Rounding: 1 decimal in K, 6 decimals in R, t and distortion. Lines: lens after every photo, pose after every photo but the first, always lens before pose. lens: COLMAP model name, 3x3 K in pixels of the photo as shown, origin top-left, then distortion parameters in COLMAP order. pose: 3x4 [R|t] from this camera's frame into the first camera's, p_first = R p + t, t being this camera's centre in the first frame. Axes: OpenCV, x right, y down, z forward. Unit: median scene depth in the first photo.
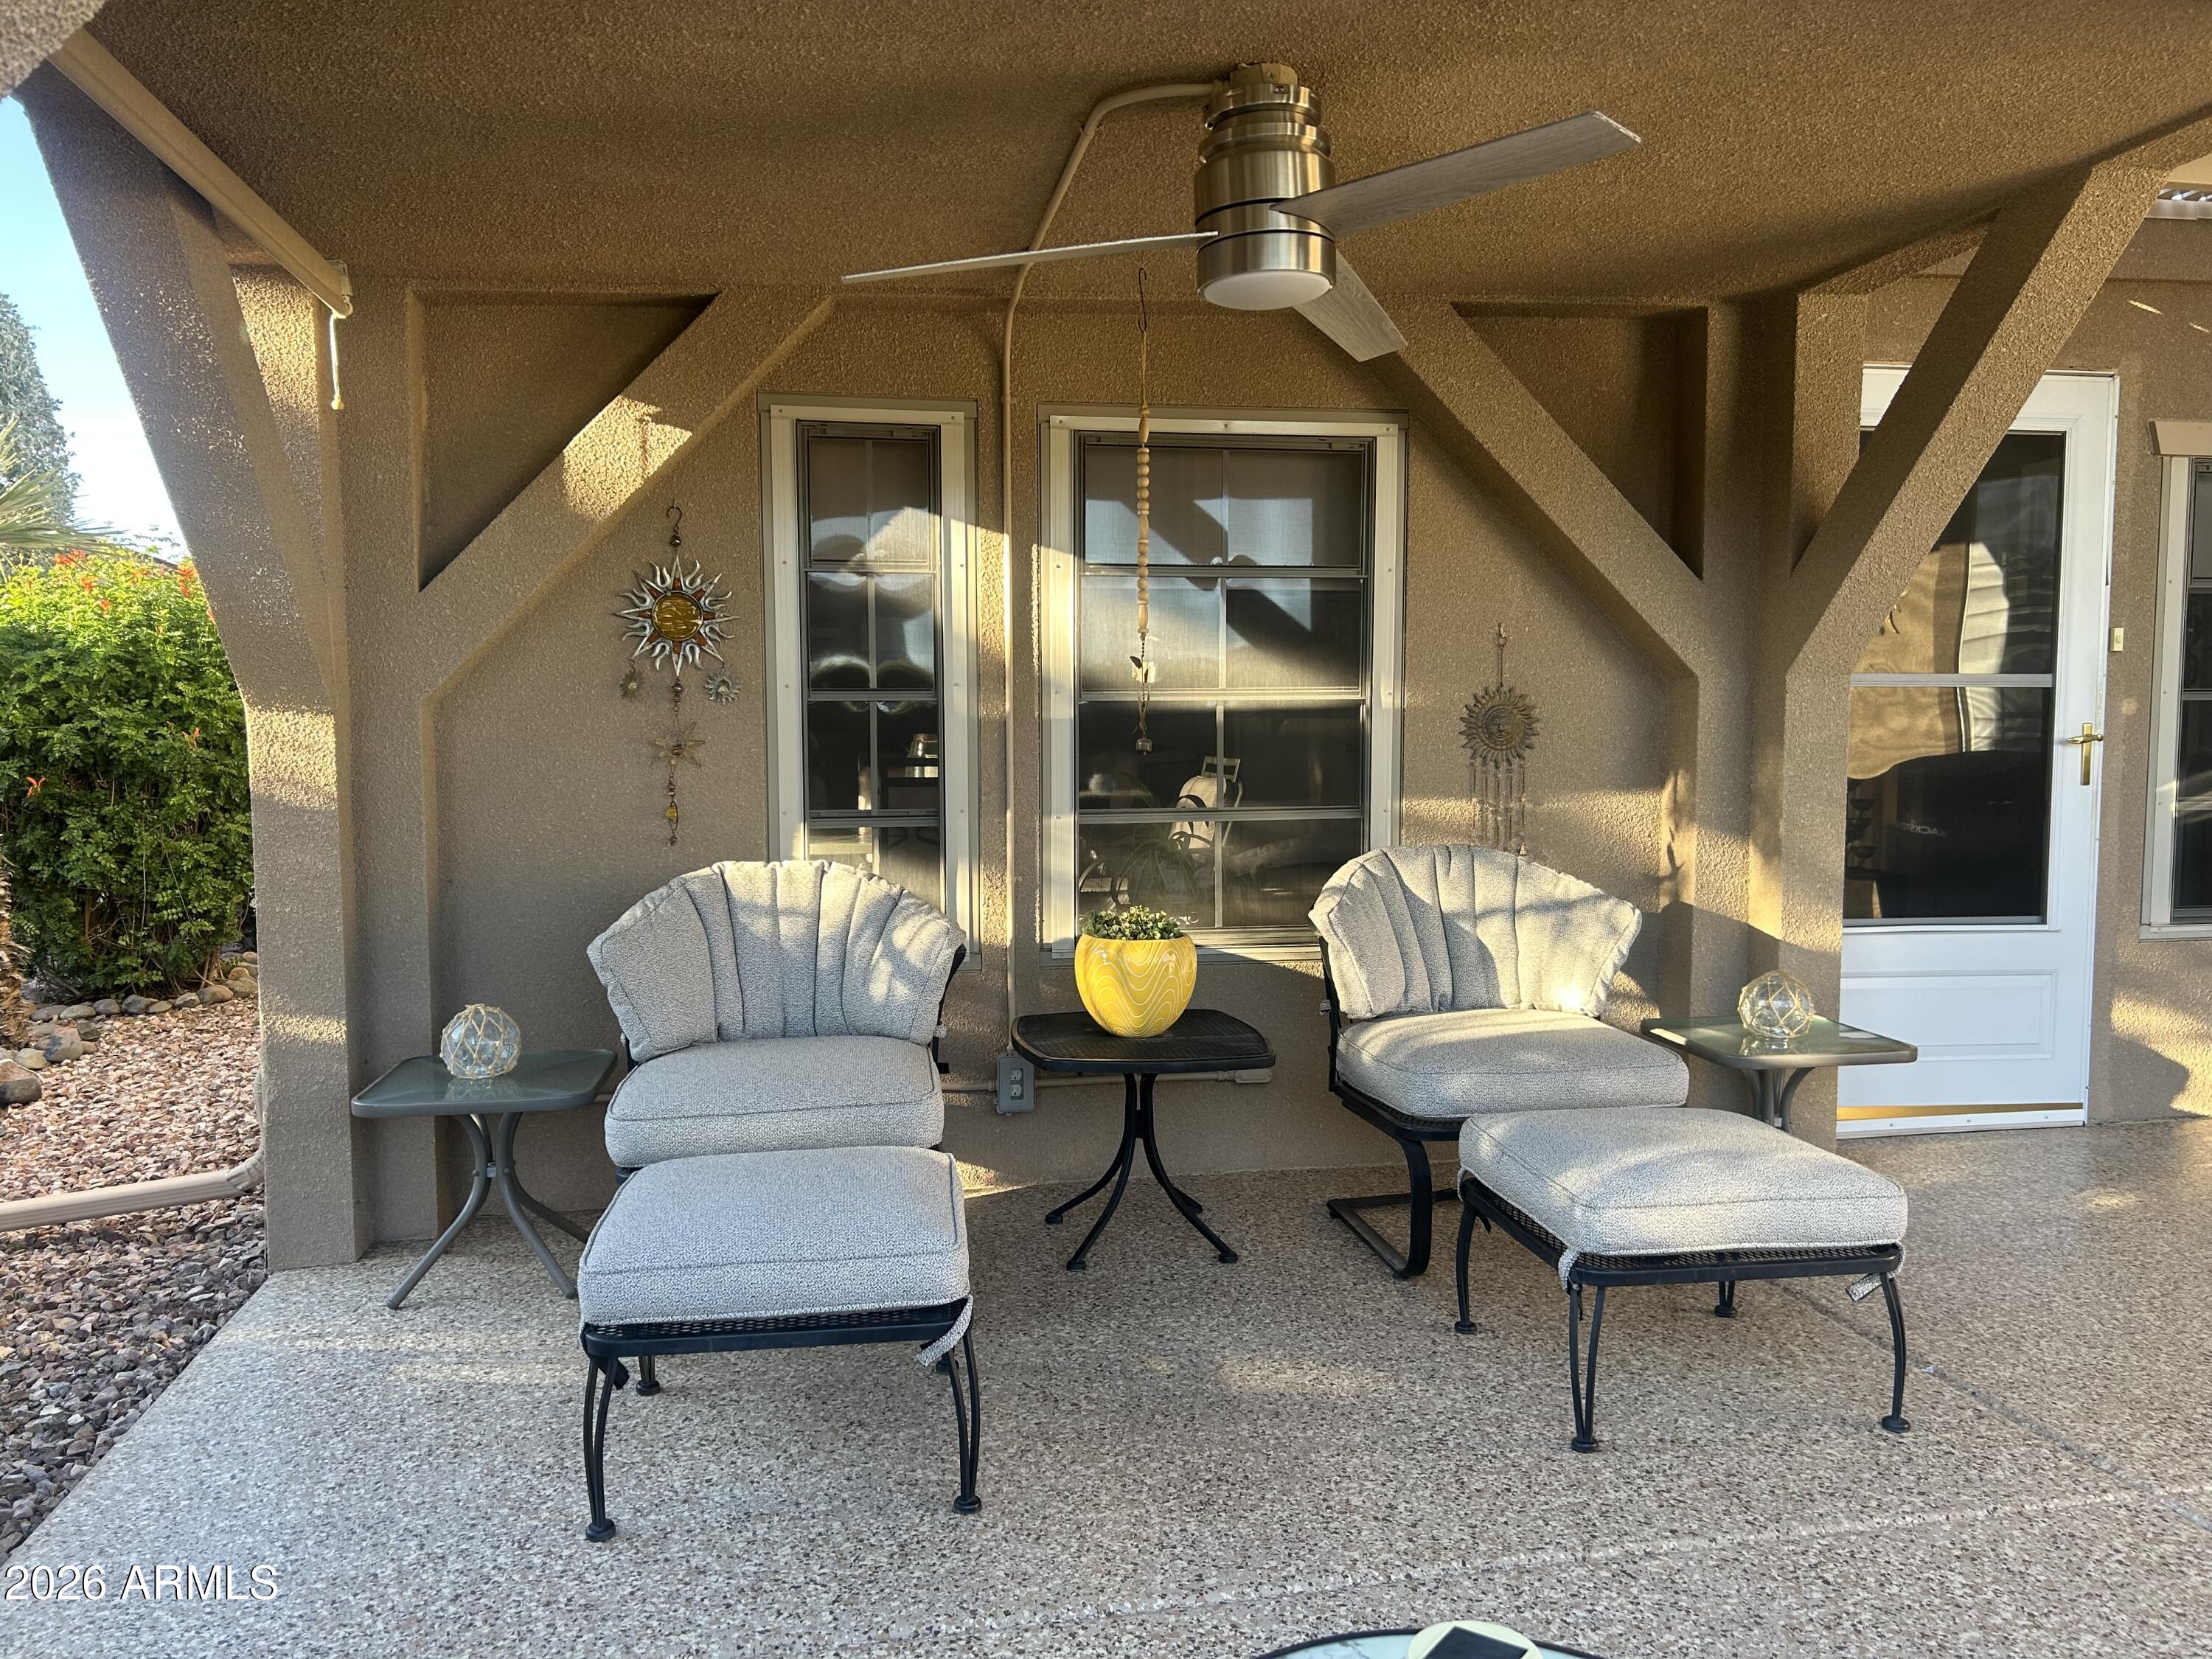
lens RADIAL K [[1643.1, 0, 1106.0], [0, 1643.1, 829.5], [0, 0, 1]] dist [0.028695, 0.000533]
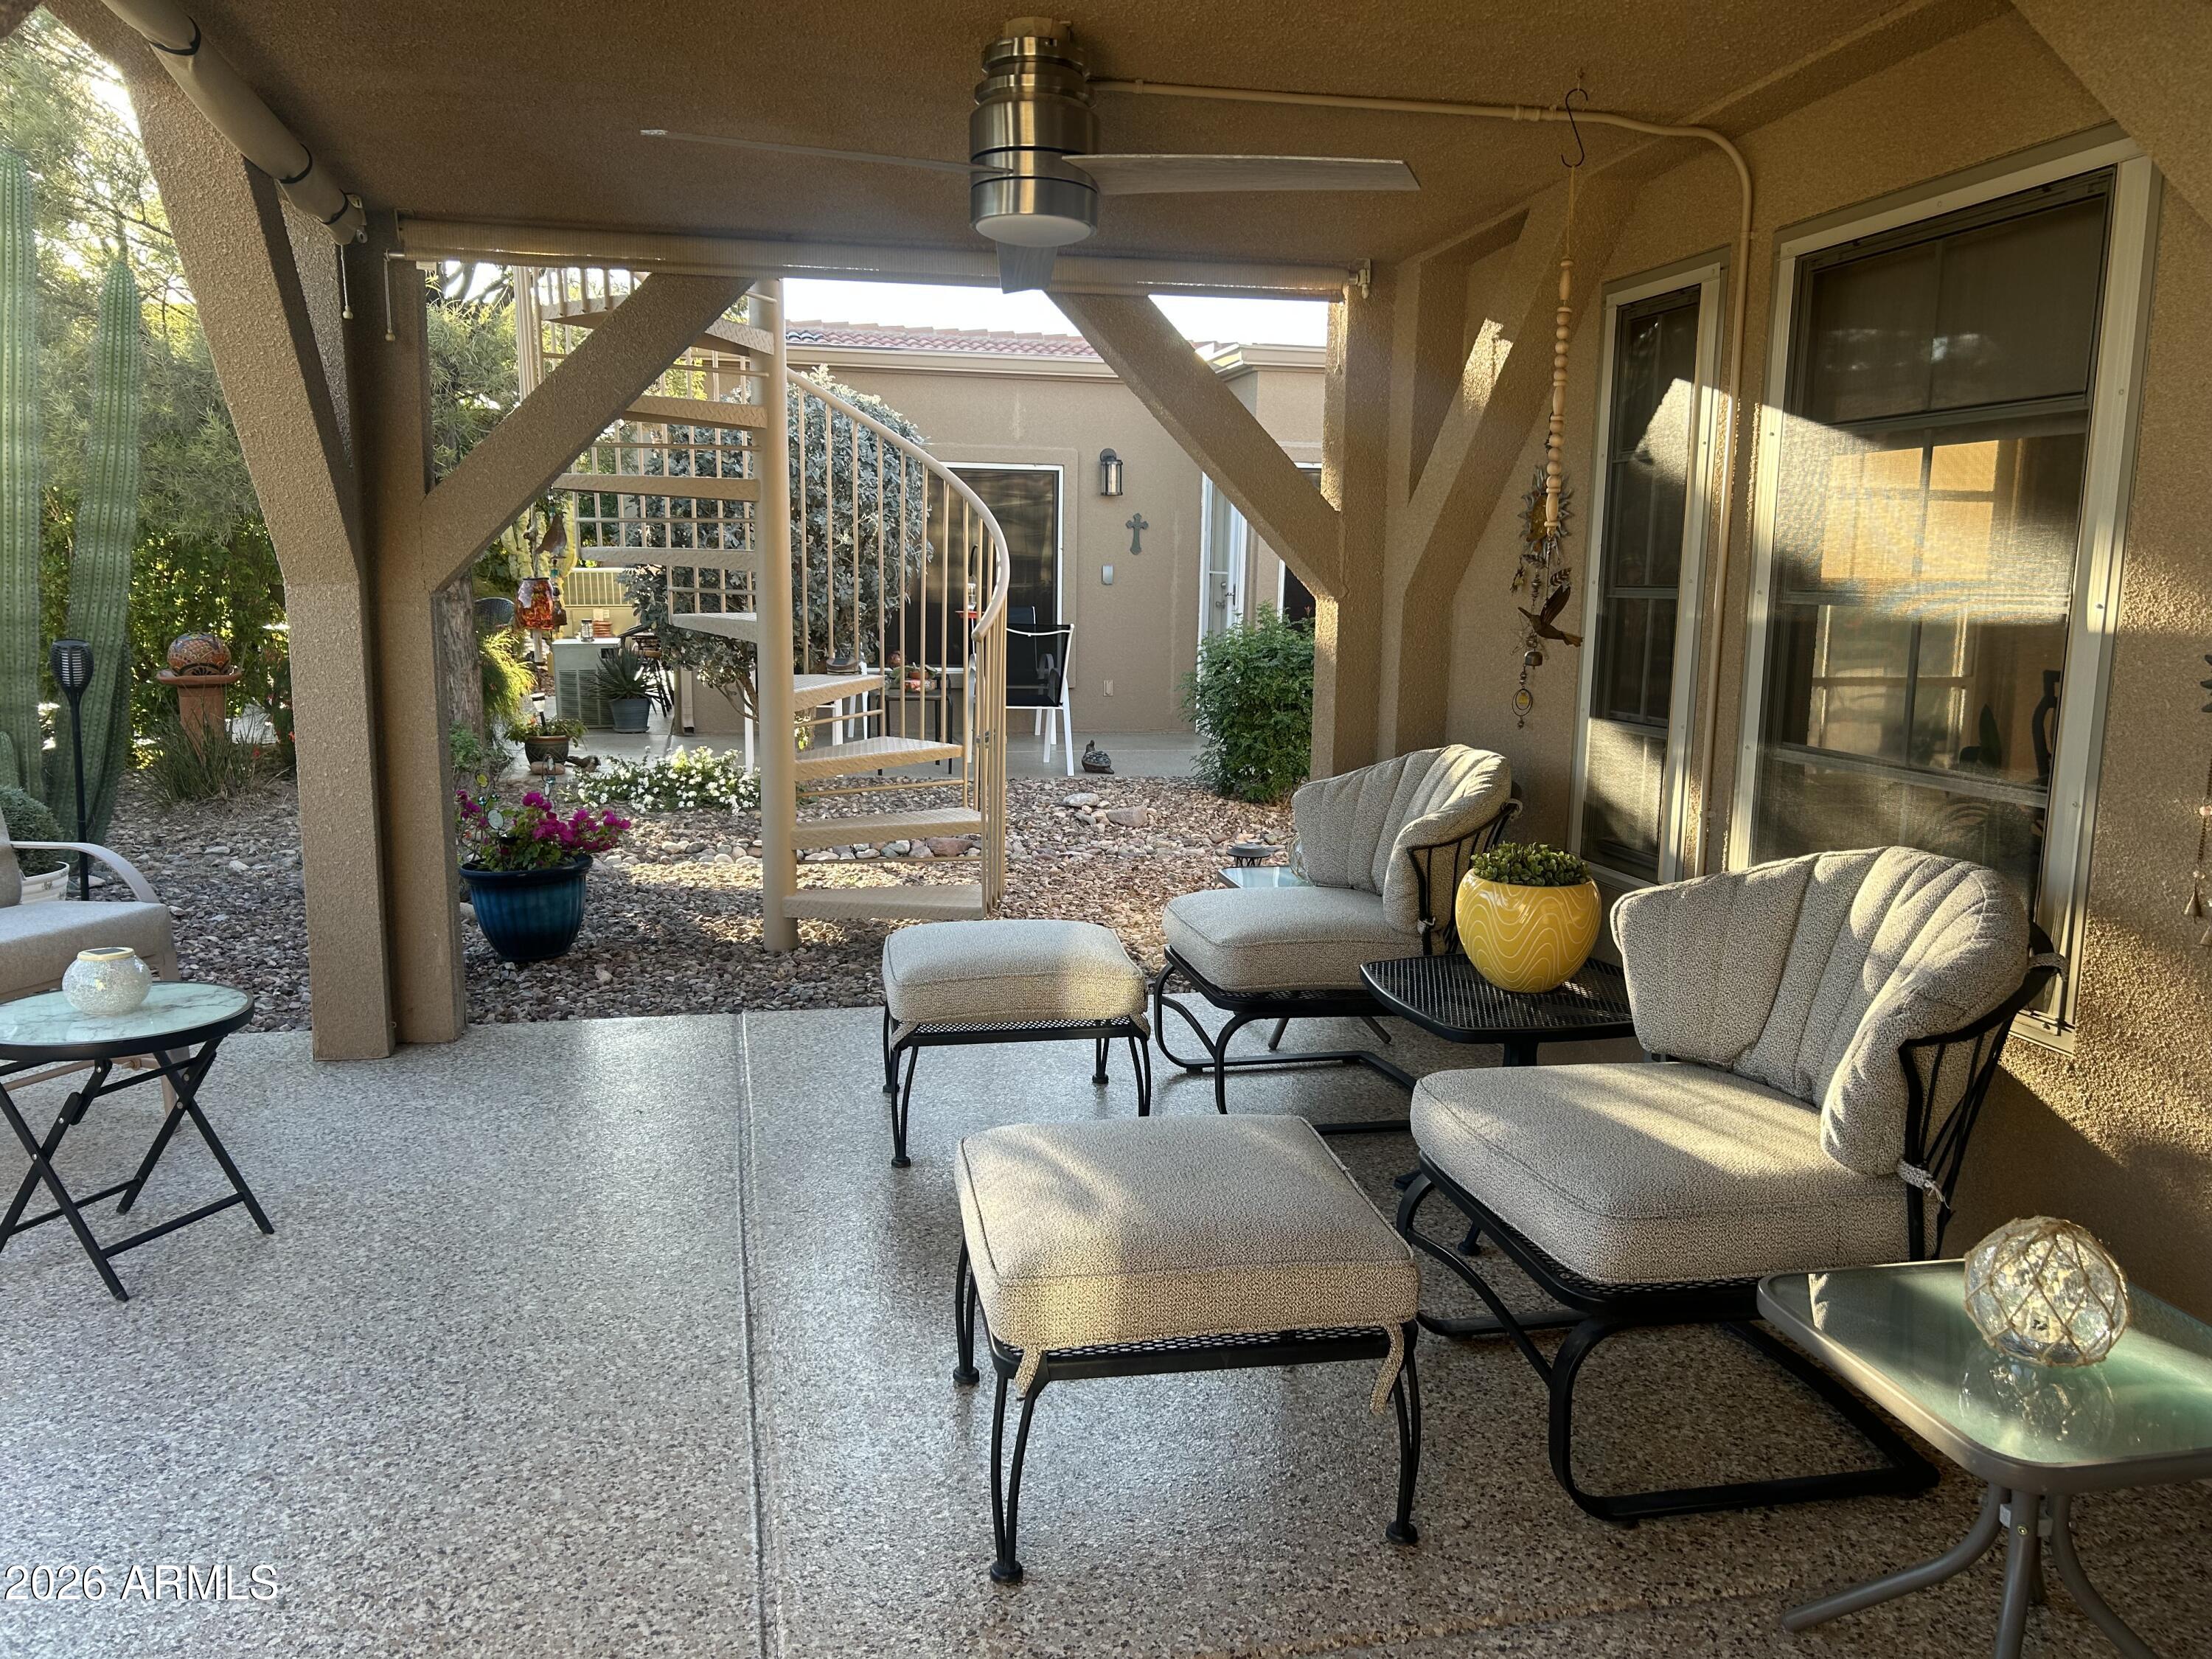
lens RADIAL K [[1643.1, 0, 1106.0], [0, 1643.1, 829.5], [0, 0, 1]] dist [0.028695, 0.000533]
pose [[0.049928, 0.167493, -0.984608, 0.805471], [-0.080139, 0.983331, 0.163212, -0.075970], [0.995532, 0.070757, 0.062518, 0.645388]]
